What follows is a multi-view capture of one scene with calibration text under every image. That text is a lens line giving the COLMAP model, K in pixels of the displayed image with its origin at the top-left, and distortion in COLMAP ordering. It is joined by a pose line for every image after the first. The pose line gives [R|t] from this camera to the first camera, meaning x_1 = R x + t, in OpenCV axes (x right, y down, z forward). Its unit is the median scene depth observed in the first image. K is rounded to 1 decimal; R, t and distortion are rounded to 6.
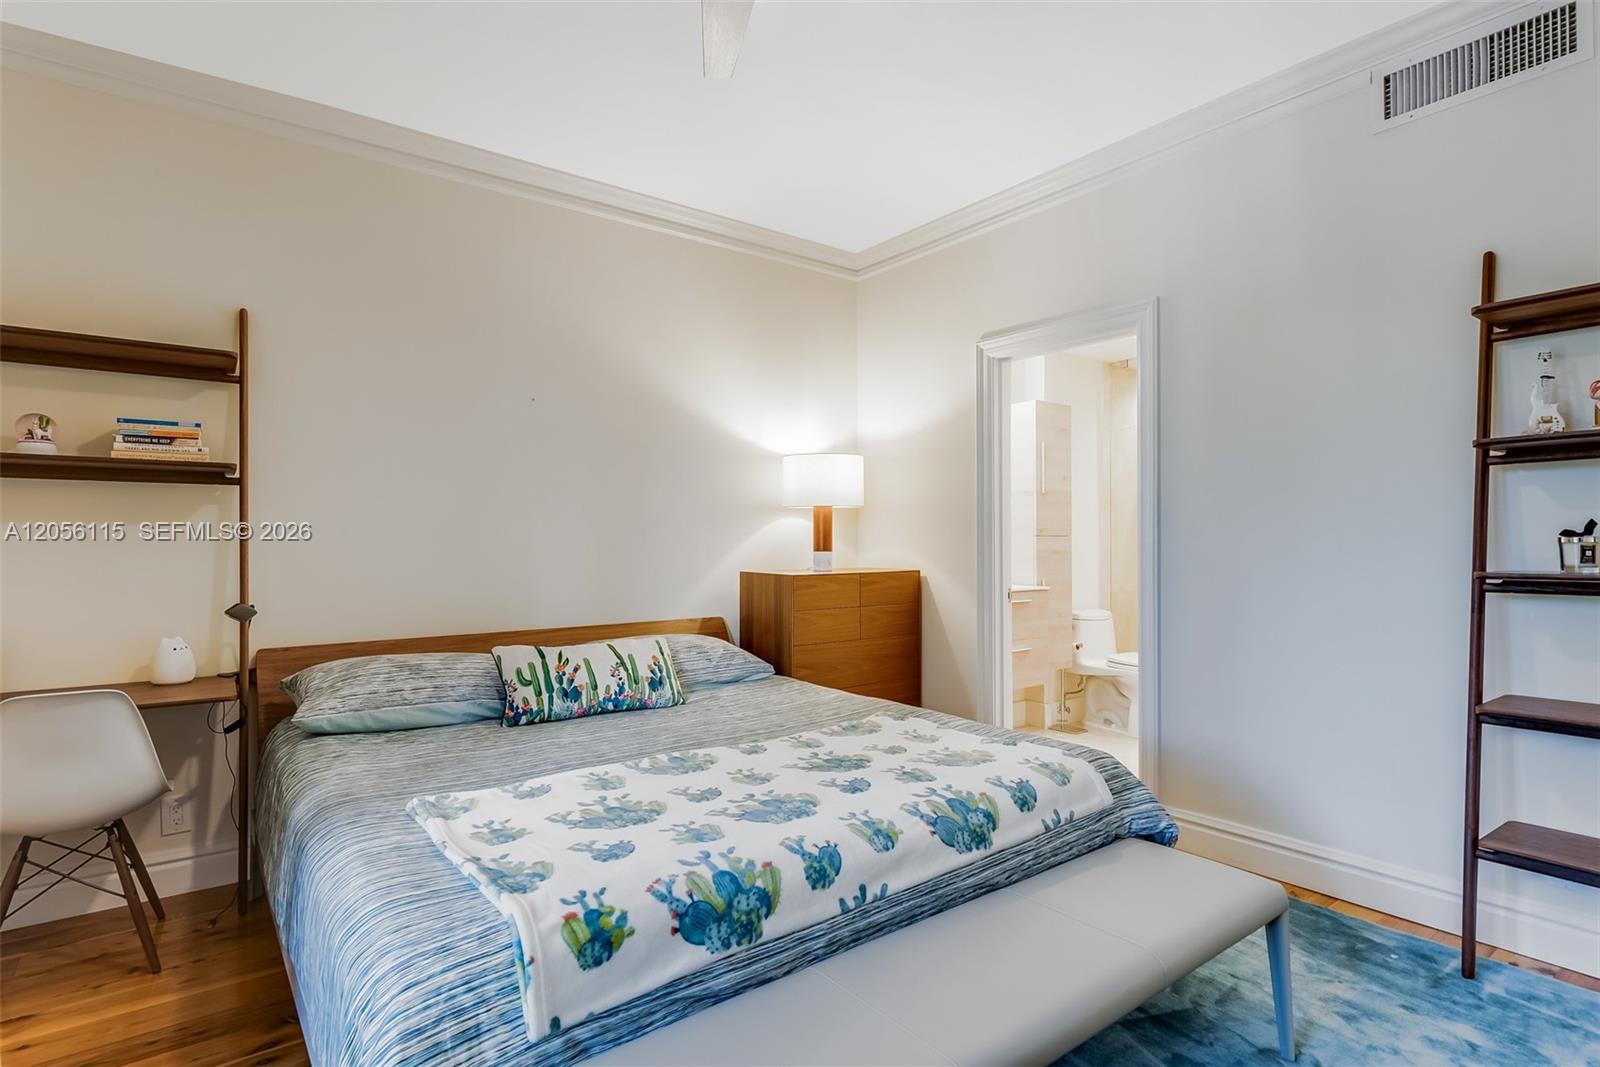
lens RADIAL K [[816.1, 0, 822.4], [0, 816.1, 530.5], [0, 0, 1]] dist [0.002913, 0.000294]
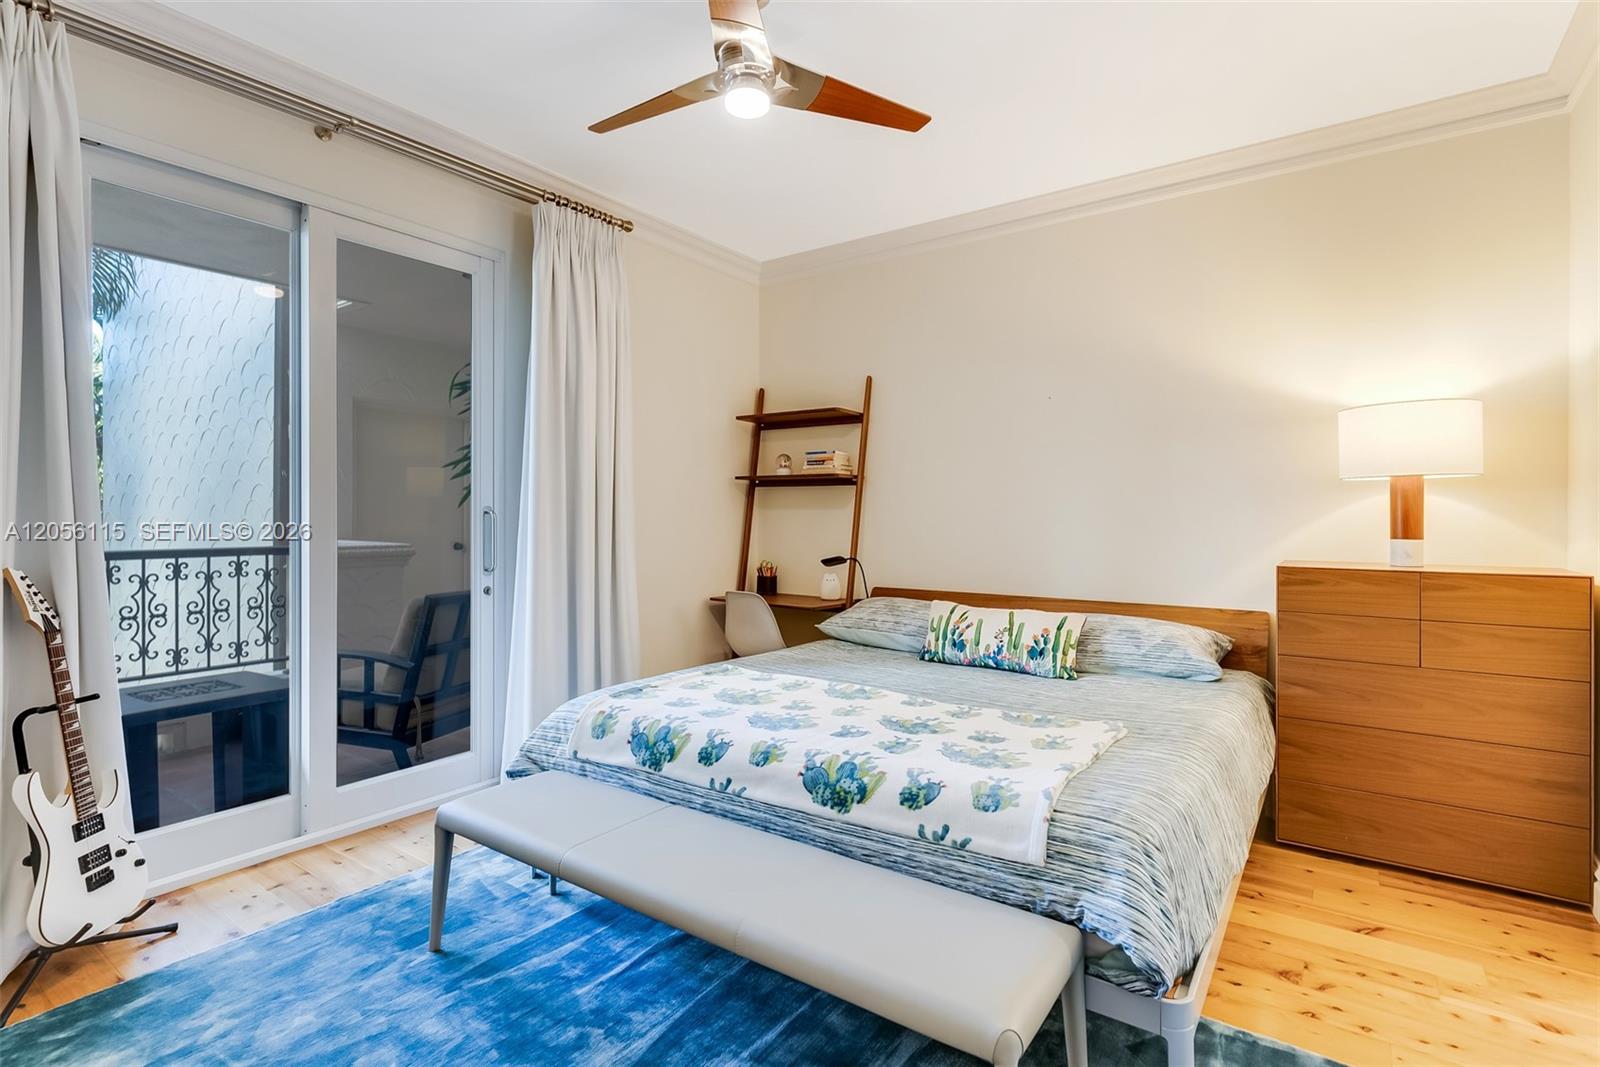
lens RADIAL K [[795.9, 0, 806.4], [0, 795.9, 518.1], [0, 0, 1]] dist [0.002075, 0.000229]
pose [[0.279136, 0.004450, -0.960241, 0.991454], [0.006213, 0.999960, 0.006441, -0.000822], [0.960232, -0.007764, 0.279097, 0.563121]]
